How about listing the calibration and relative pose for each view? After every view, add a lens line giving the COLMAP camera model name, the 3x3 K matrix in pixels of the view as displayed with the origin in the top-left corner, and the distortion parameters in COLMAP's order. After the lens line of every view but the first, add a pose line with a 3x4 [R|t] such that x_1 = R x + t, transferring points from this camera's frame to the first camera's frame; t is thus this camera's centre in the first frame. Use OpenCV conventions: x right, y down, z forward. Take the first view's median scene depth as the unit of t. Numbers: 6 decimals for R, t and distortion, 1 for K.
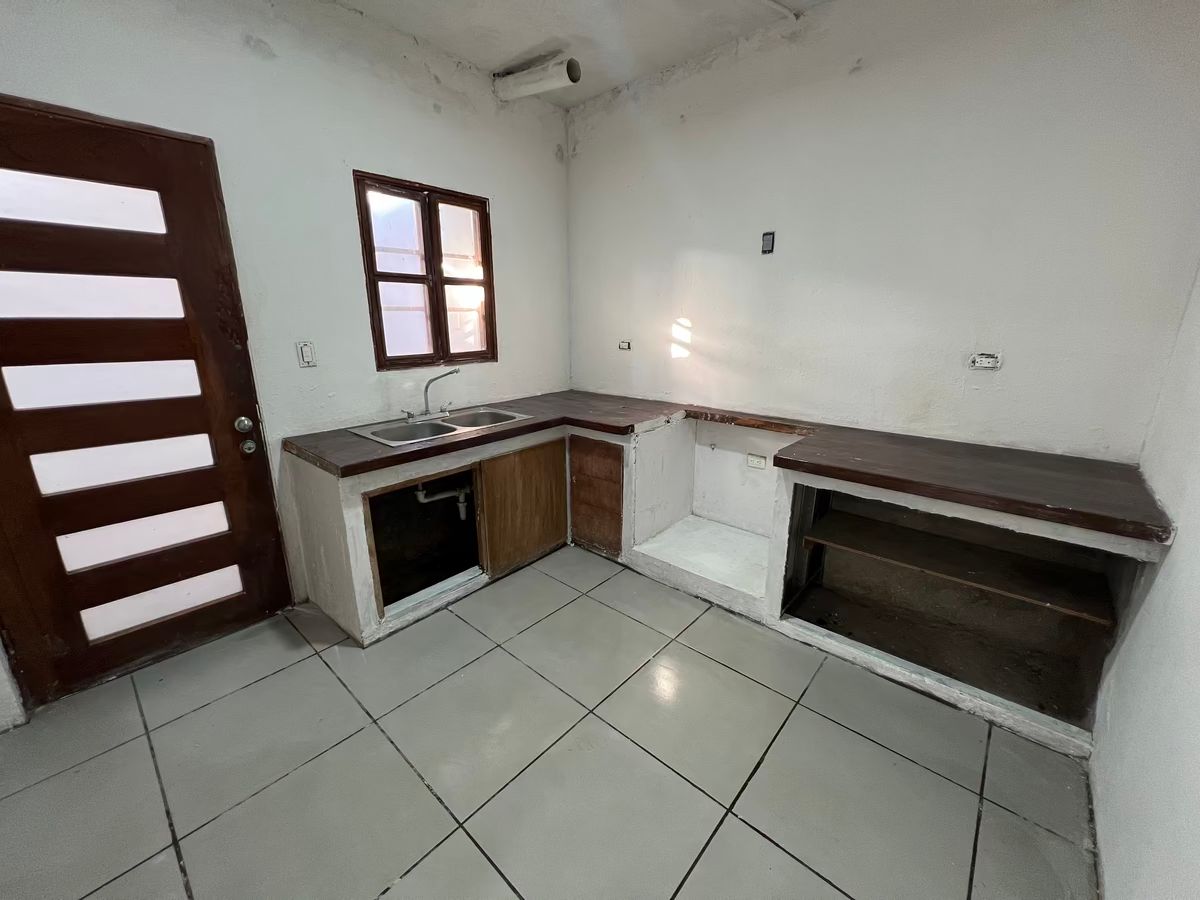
lens RADIAL K [[482.9, 0, 596.5], [0, 482.9, 450.3], [0, 0, 1]] dist [-0.000631, 0.000176]
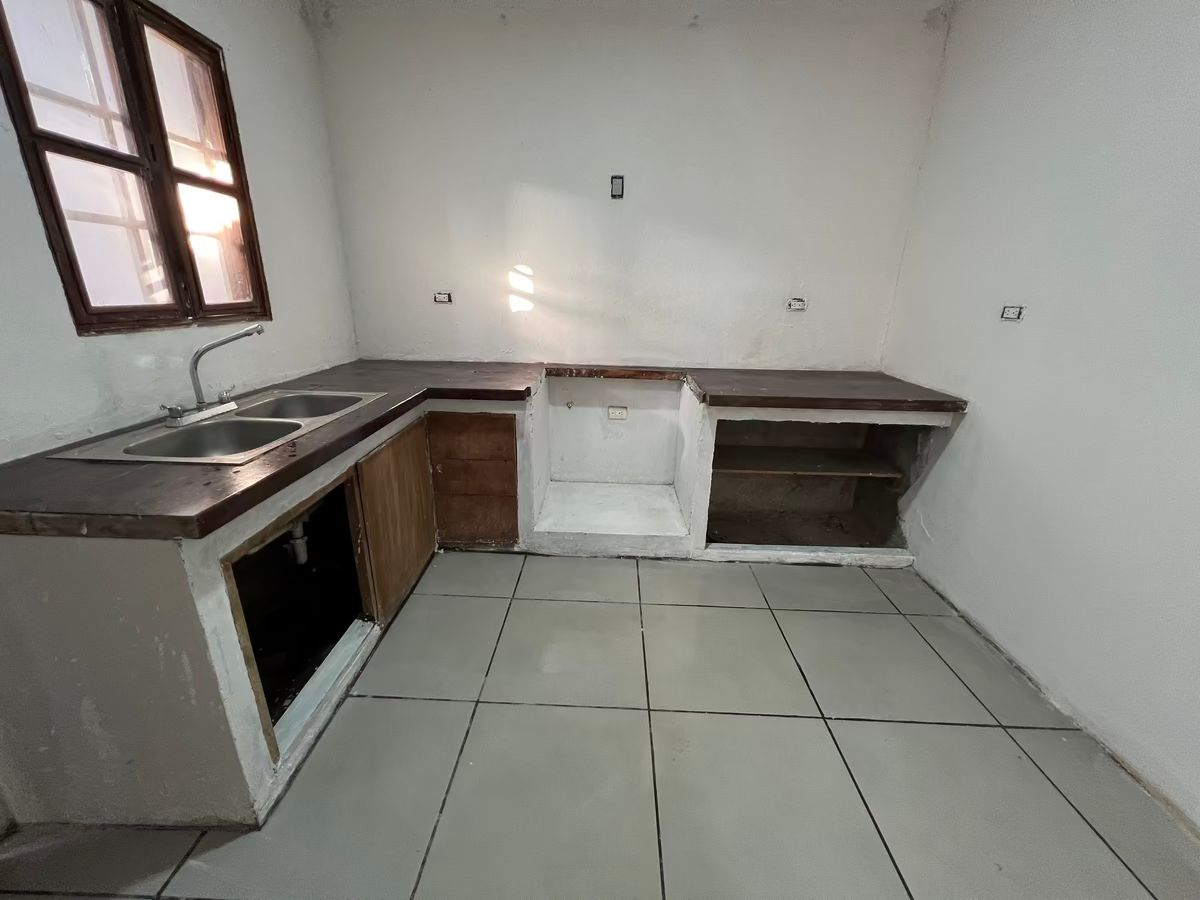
lens RADIAL K [[482.9, 0, 597.1], [0, 482.9, 449.3], [0, 0, 1]] dist [-0.000631, 0.000176]
pose [[0.767321, -0.184467, 0.614158, -0.362876], [0.150643, 0.982783, 0.106976, -0.017754], [-0.623318, 0.010434, 0.781899, 0.257207]]
